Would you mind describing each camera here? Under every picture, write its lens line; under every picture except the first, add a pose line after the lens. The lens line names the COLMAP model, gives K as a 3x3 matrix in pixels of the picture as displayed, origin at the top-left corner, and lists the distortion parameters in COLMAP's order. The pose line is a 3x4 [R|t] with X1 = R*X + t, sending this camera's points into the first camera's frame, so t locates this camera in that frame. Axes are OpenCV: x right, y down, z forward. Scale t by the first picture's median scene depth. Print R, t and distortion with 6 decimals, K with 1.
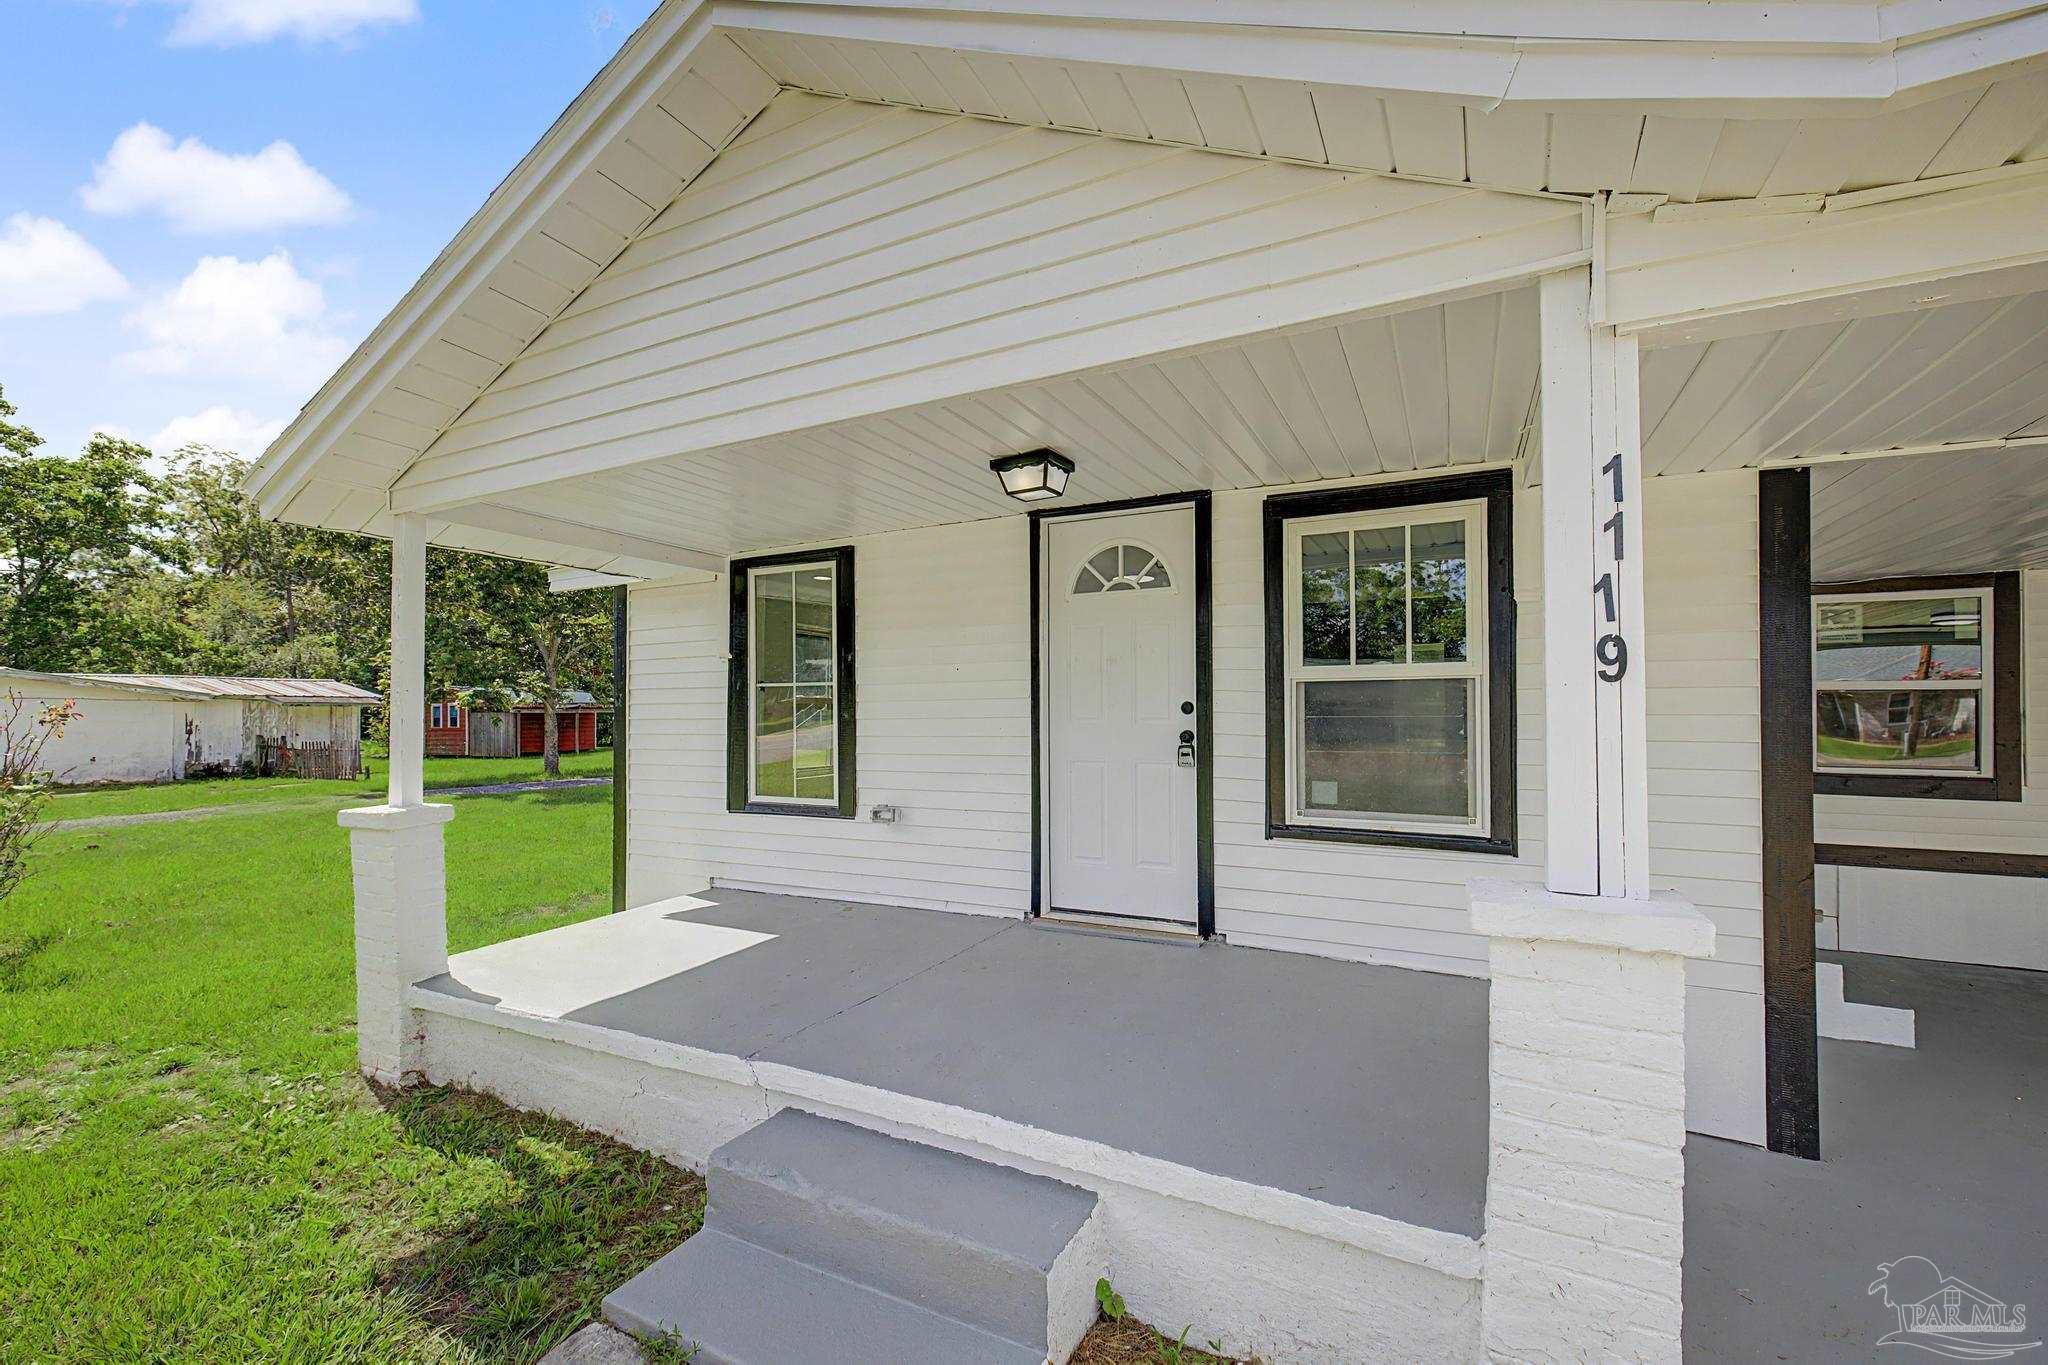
lens RADIAL K [[861.2, 0, 1010.1], [0, 861.2, 699.7], [0, 0, 1]] dist [0.001207, 0.000001]
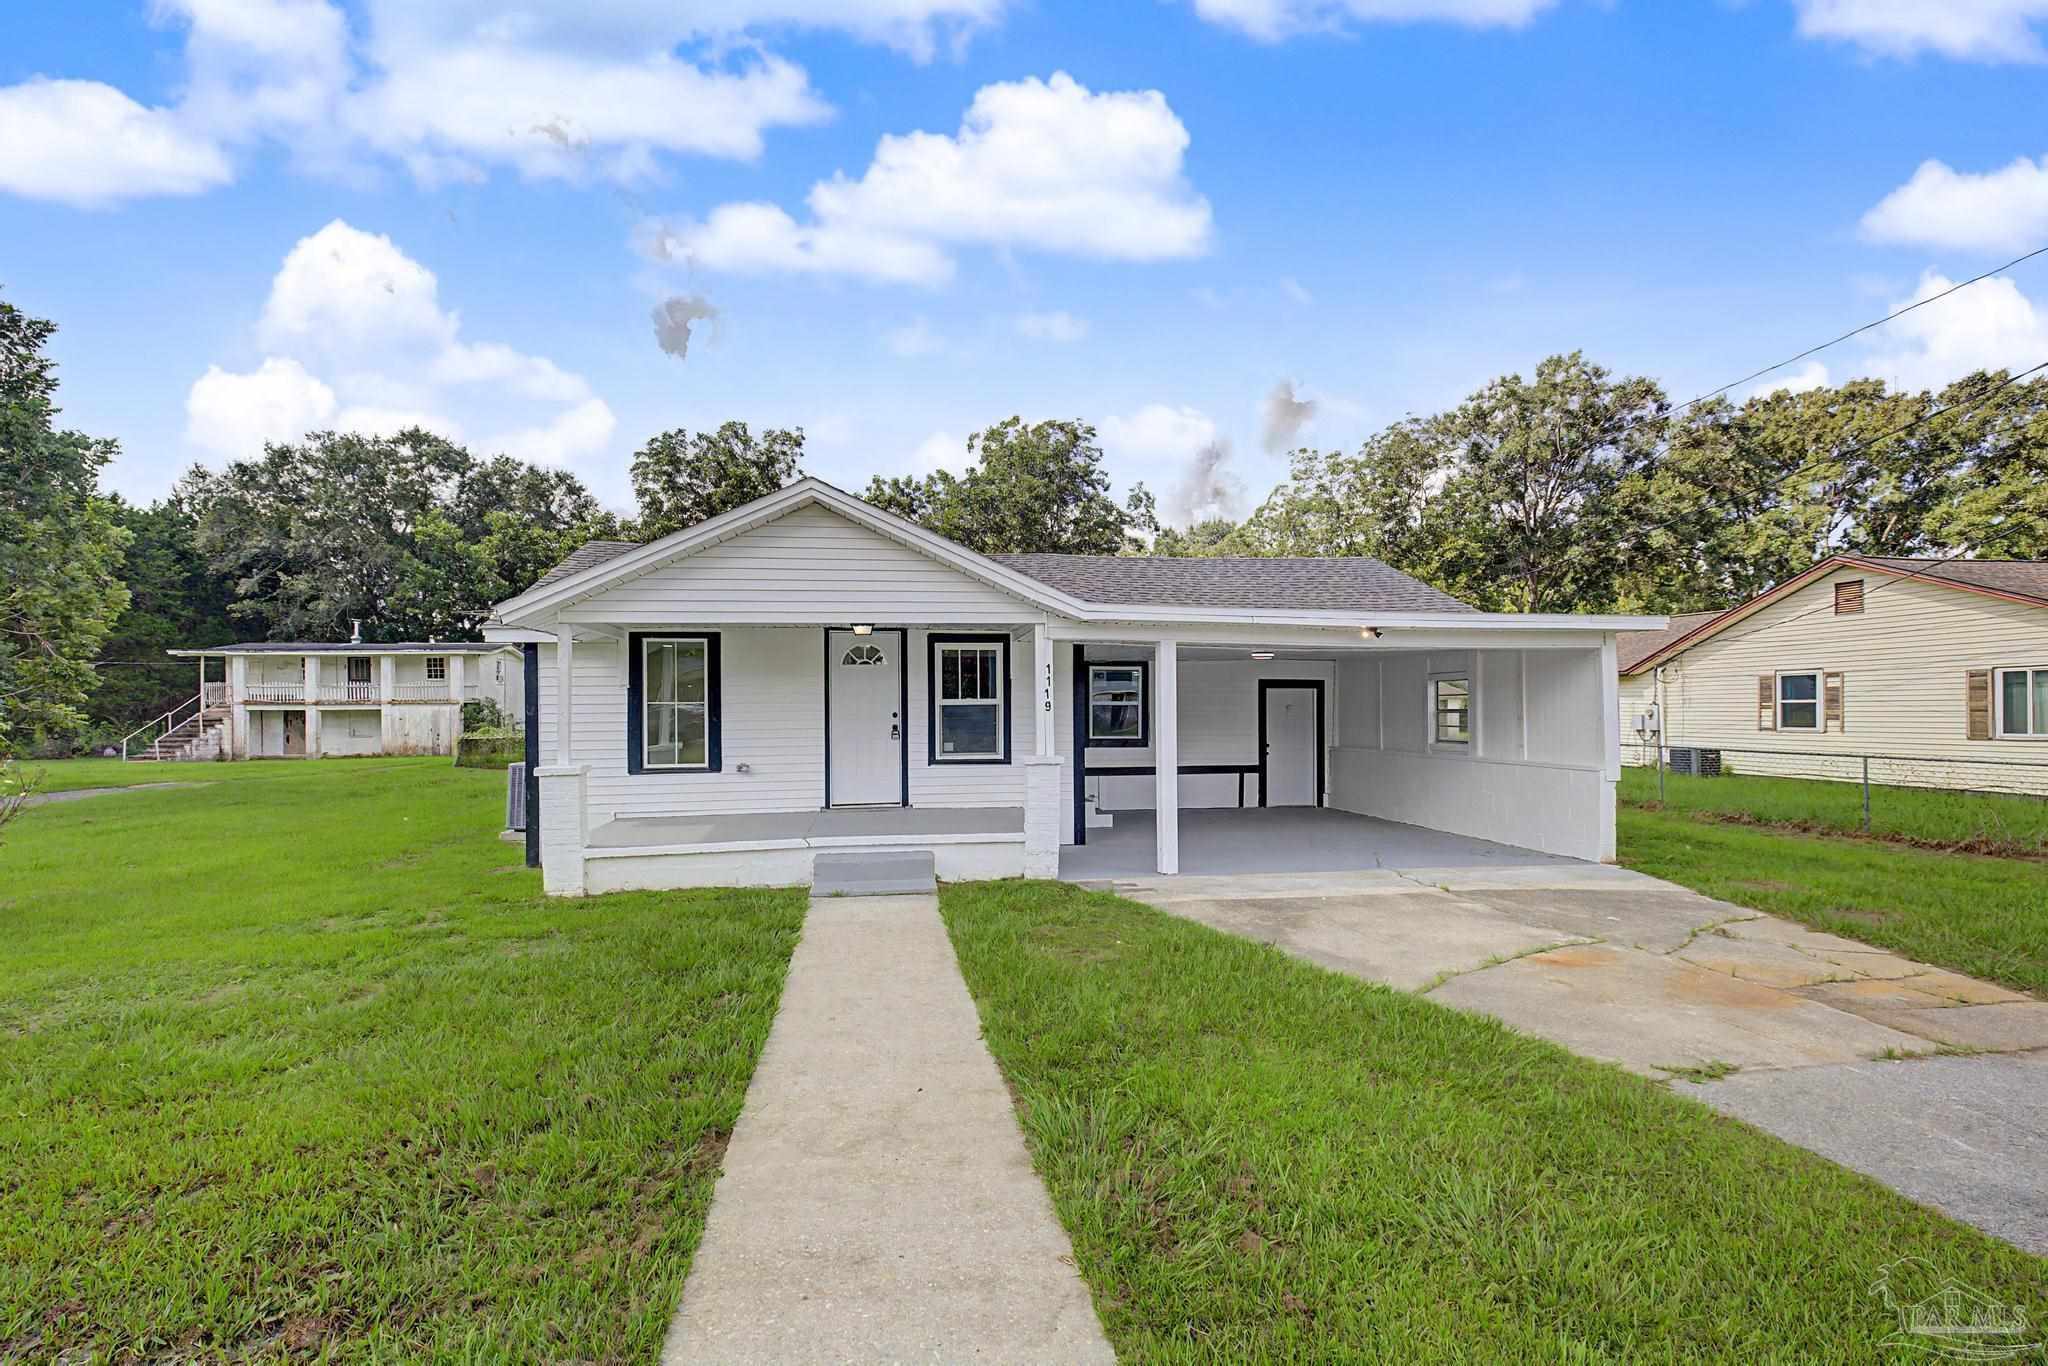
lens RADIAL K [[861.2, 0, 1035.9], [0, 861.2, 695.7], [0, 0, 1]] dist [0.001207, 0.000001]
pose [[0.784163, 0.008245, 0.620500, -1.049700], [-0.006907, 0.999966, -0.004558, -0.039560], [-0.620516, -0.000712, 0.784193, -1.220549]]
